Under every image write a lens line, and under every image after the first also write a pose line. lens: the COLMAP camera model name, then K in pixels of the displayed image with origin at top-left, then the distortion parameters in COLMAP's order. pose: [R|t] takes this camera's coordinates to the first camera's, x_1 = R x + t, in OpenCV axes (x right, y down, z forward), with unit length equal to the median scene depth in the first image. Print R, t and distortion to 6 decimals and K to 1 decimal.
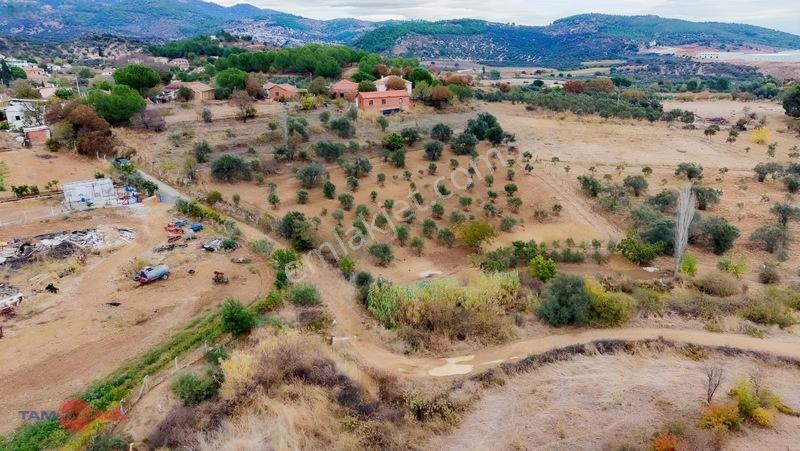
lens RADIAL K [[534.1, 0, 400.0], [0, 534.1, 225.5], [0, 0, 1]] dist [0.036810, -0.041547]
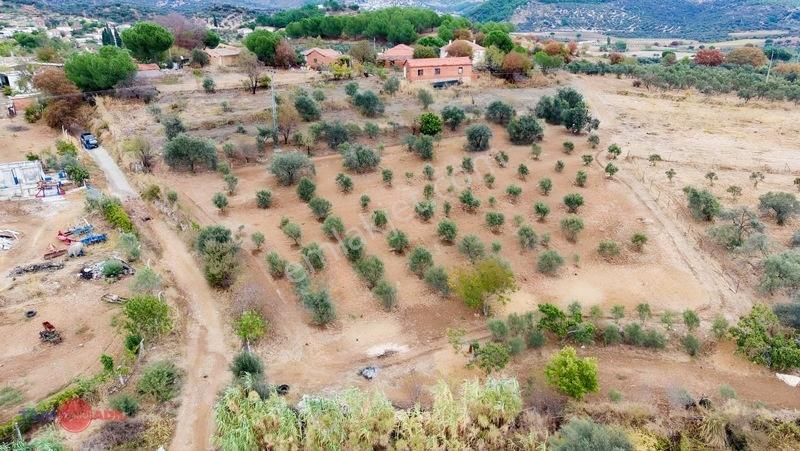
lens RADIAL K [[534.1, 0, 400.0], [0, 534.1, 225.5], [0, 0, 1]] dist [0.036810, -0.041547]
pose [[0.977333, 0.072293, -0.198982, 0.105022], [-0.063015, 0.996627, 0.052577, -0.048966], [0.202112, -0.038846, 0.978592, 0.234192]]
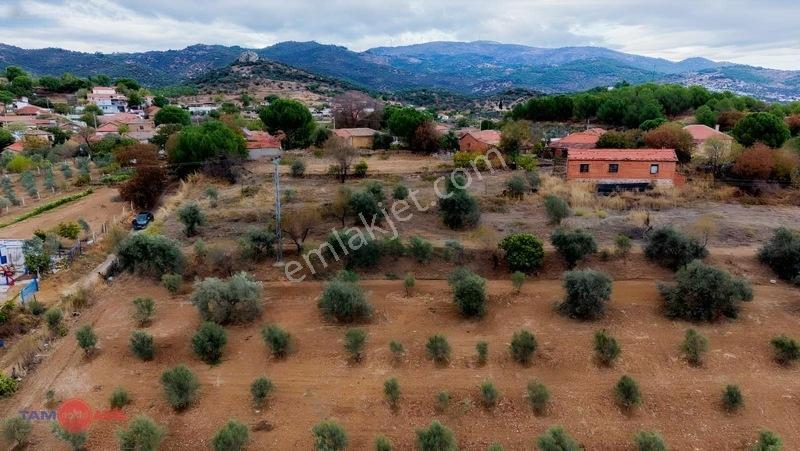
lens RADIAL K [[534.1, 0, 400.0], [0, 534.1, 225.5], [0, 0, 1]] dist [0.036810, -0.041547]
pose [[0.728698, 0.151405, -0.667889, 0.206885], [-0.215559, 0.976393, -0.013845, -0.145808], [0.650026, 0.154059, 0.744132, 0.562714]]
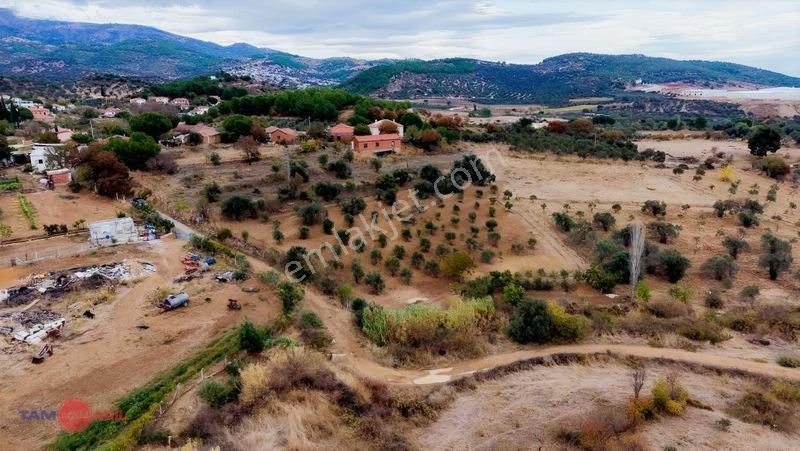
lens RADIAL K [[534.1, 0, 400.0], [0, 534.1, 225.5], [0, 0, 1]] dist [0.036810, -0.041547]
pose [[0.999945, -0.004405, 0.009499, 0.005600], [0.004991, 0.998024, -0.062633, 0.001230], [-0.009205, 0.062677, 0.997991, -0.083533]]
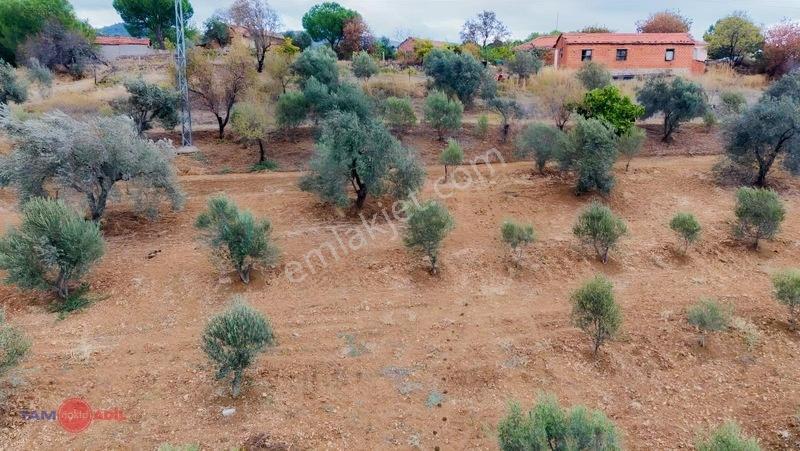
lens RADIAL K [[534.1, 0, 400.0], [0, 534.1, 225.5], [0, 0, 1]] dist [0.036810, -0.041547]
pose [[0.875469, 0.120453, -0.468022, 0.034157], [-0.161343, 0.985725, -0.048112, -0.065438], [0.455546, 0.117632, 0.882406, 0.672945]]
